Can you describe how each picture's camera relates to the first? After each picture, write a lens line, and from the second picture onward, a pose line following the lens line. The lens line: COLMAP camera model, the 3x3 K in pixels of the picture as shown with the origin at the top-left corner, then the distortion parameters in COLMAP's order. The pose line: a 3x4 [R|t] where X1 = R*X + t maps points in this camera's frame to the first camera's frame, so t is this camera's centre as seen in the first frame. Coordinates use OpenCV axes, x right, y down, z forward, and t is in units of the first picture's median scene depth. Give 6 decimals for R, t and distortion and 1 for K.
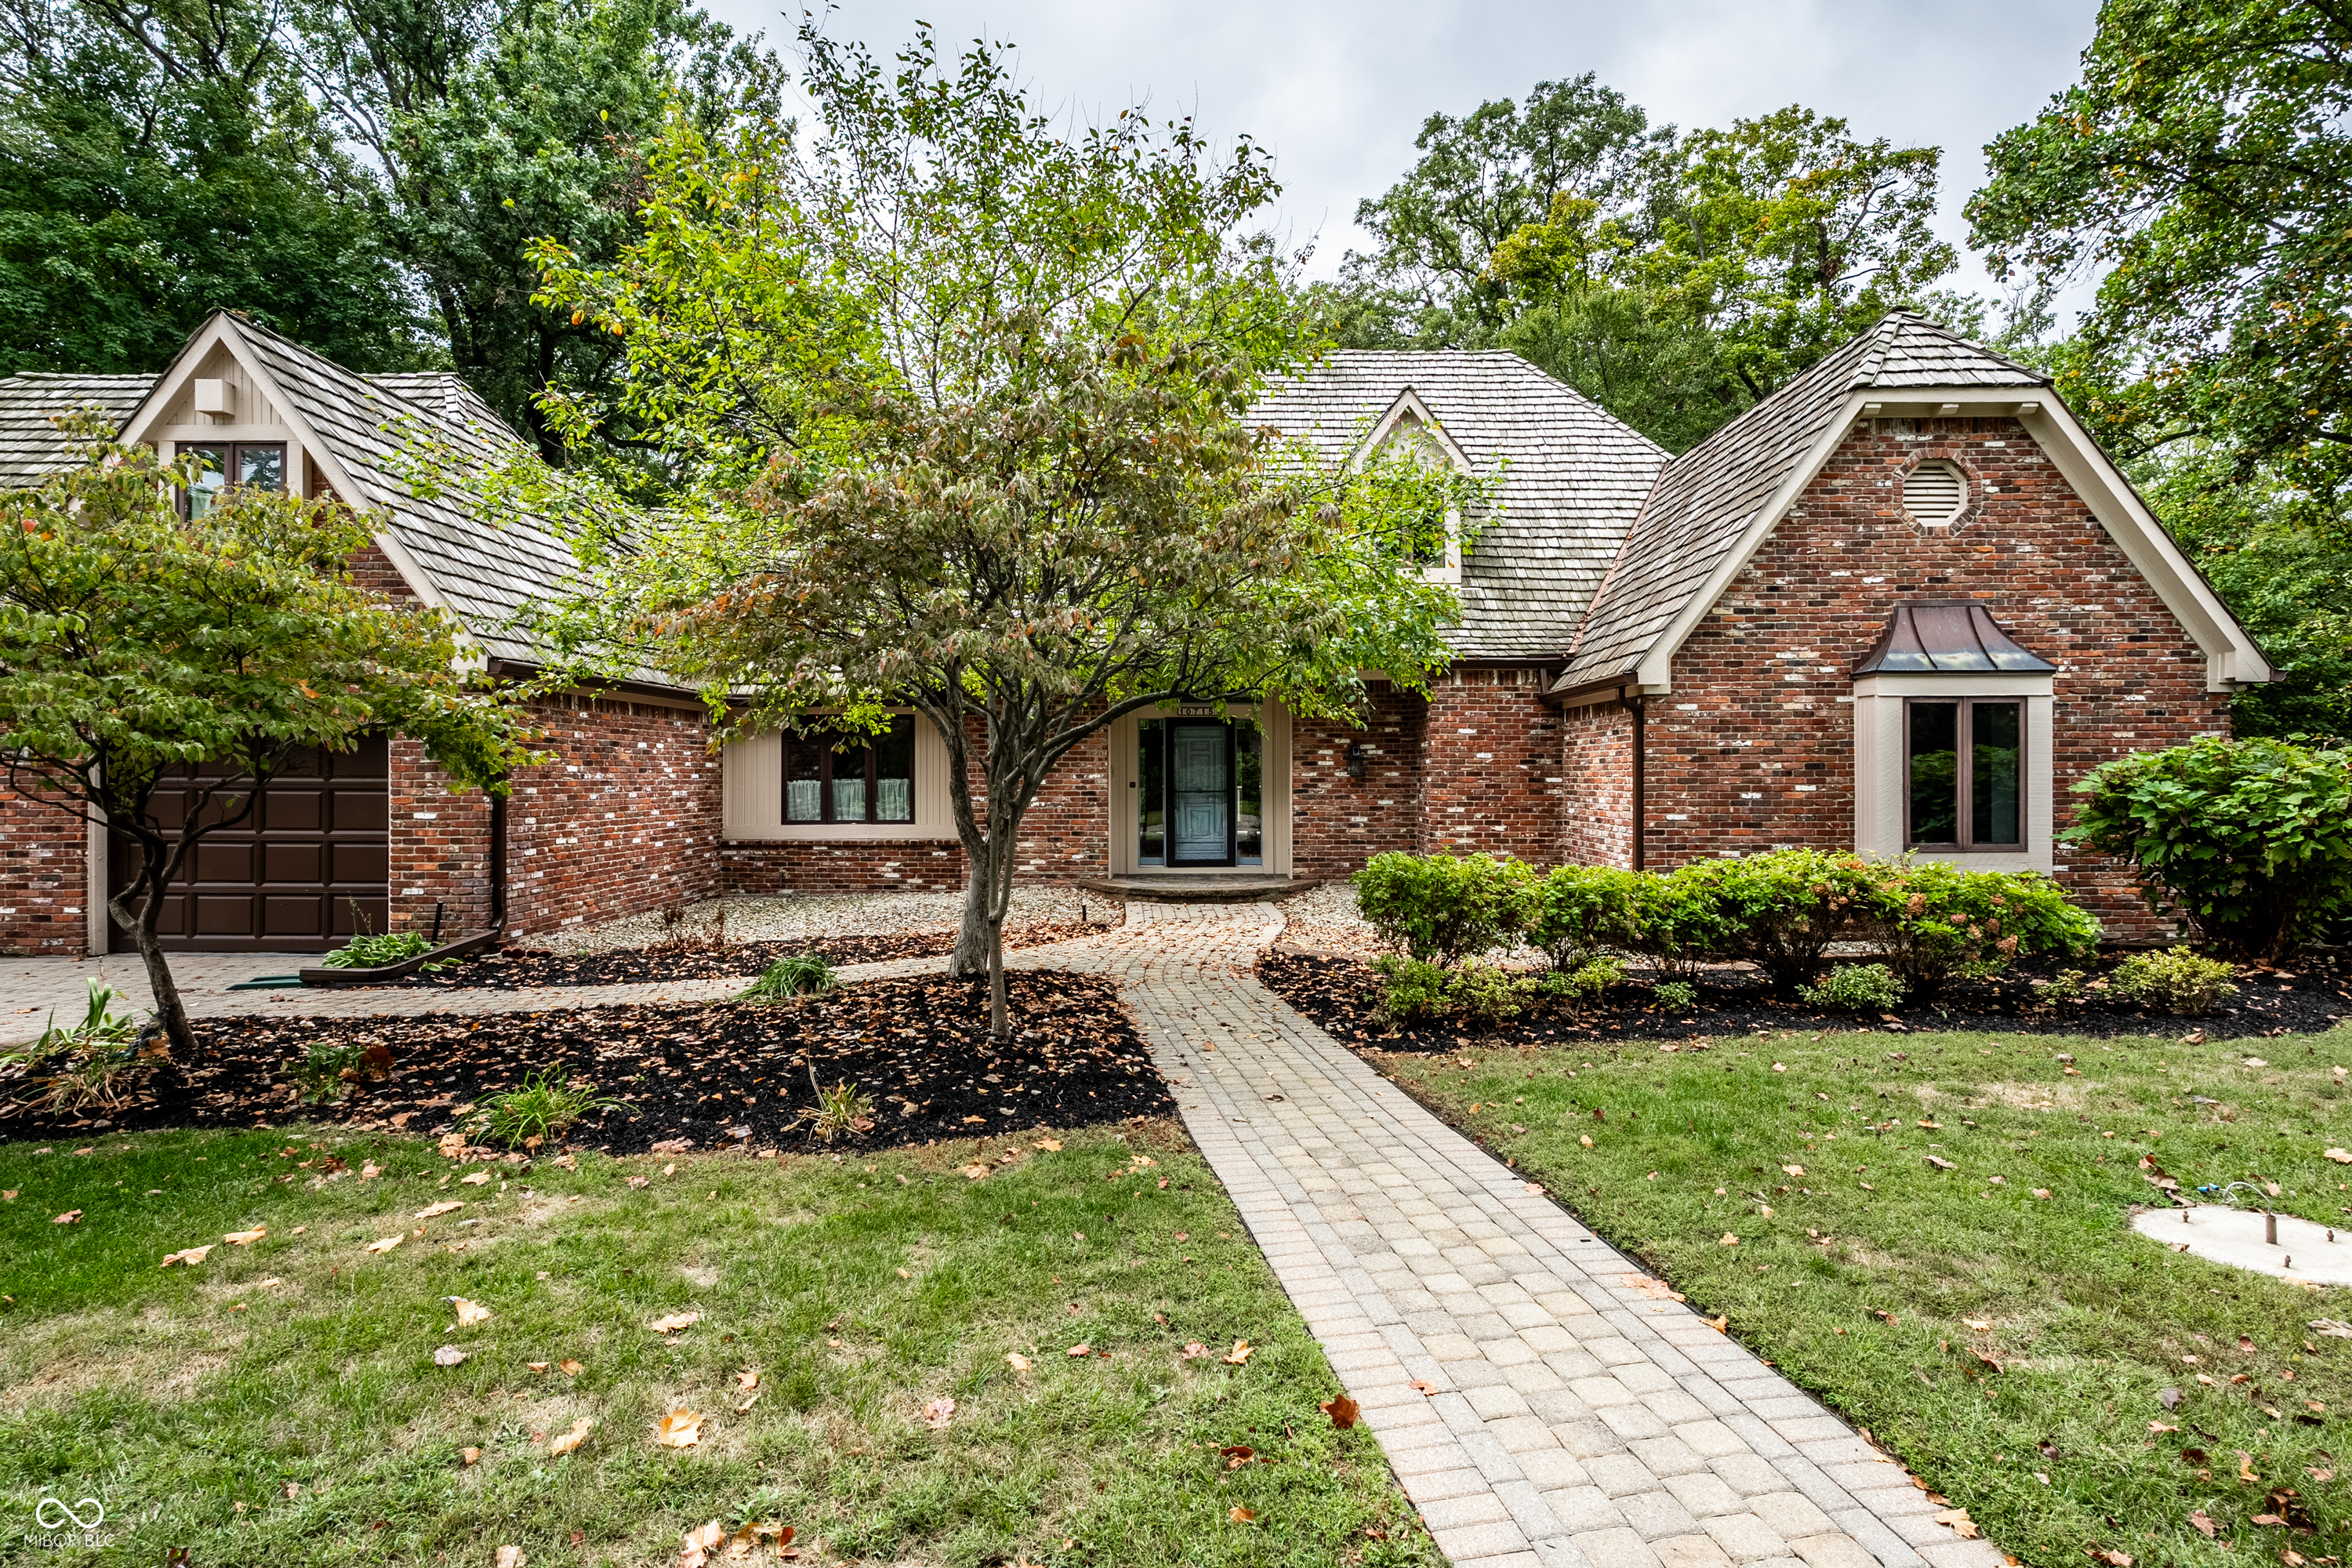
lens RADIAL K [[1095.0, 0, 1174.5], [0, 1095.0, 782.1], [0, 0, 1]] dist [-0.006556, 0.002929]
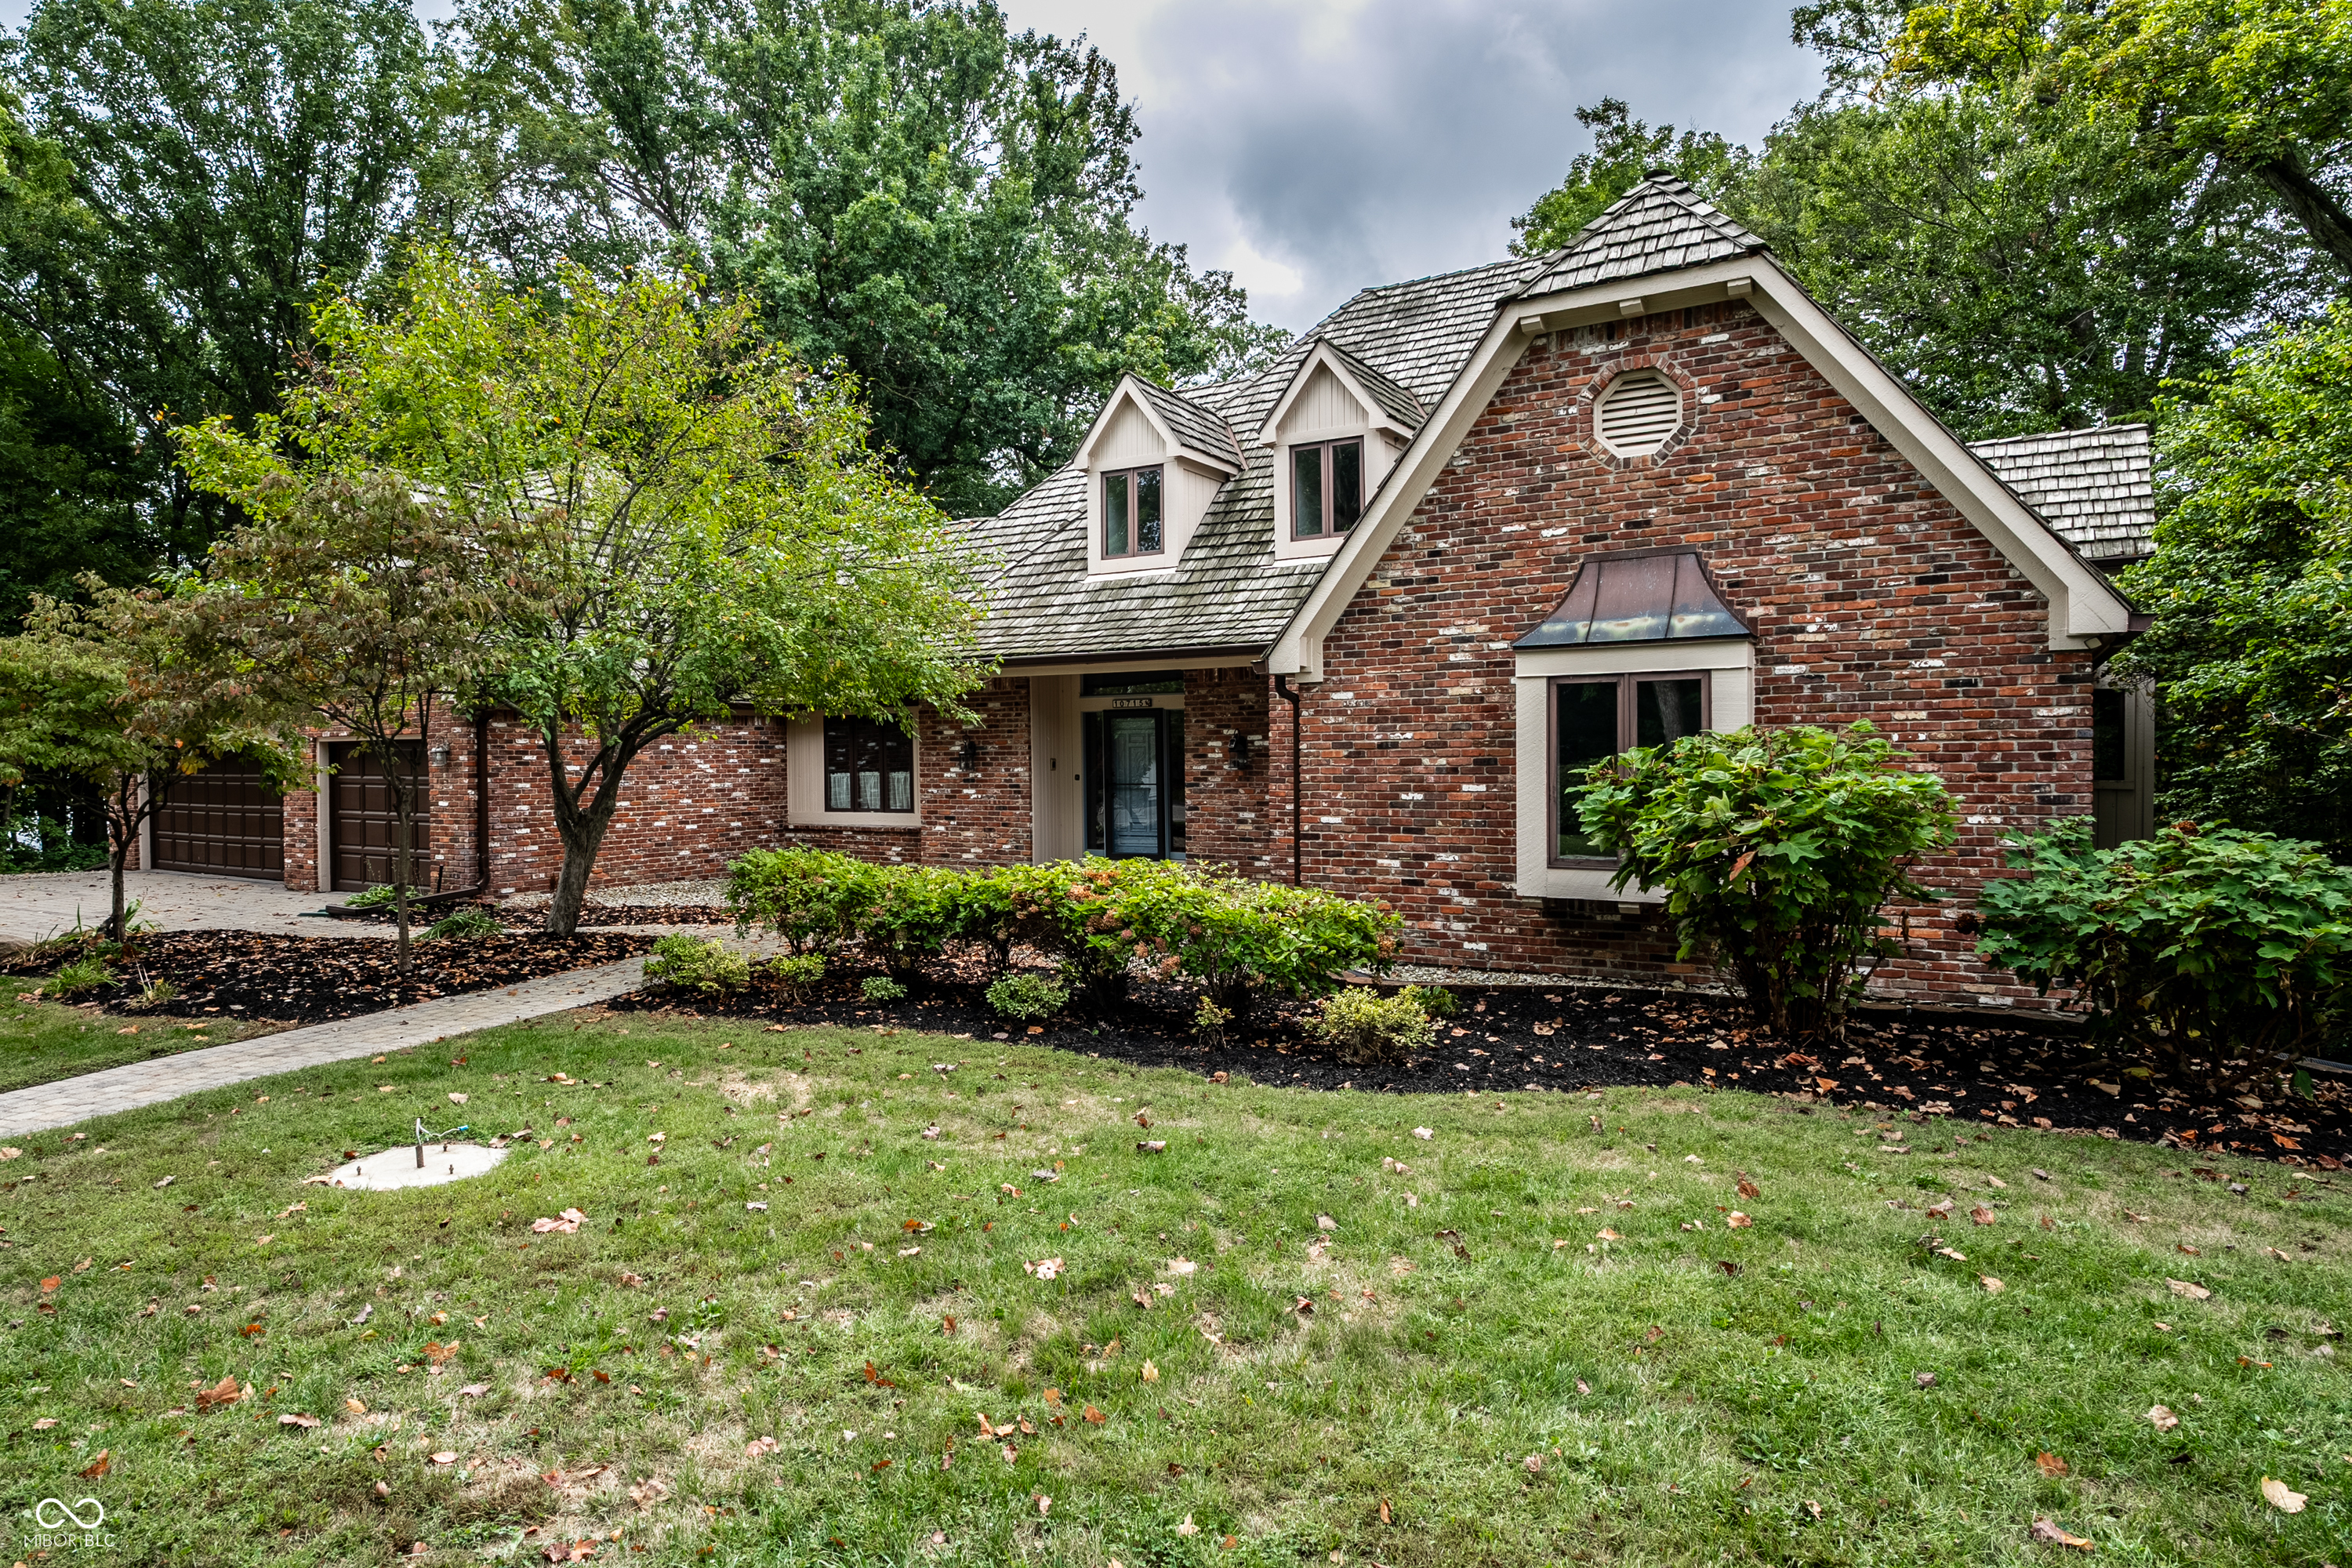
lens RADIAL K [[1234.1, 0, 1170.4], [0, 1234.1, 779.7], [0, 0, 1]] dist [-0.003557, 0.003045]
pose [[0.876765, 0.001869, -0.480915, 0.830284], [0.005901, 0.999875, 0.014643, -0.016115], [0.480882, -0.015677, 0.876645, 0.056570]]
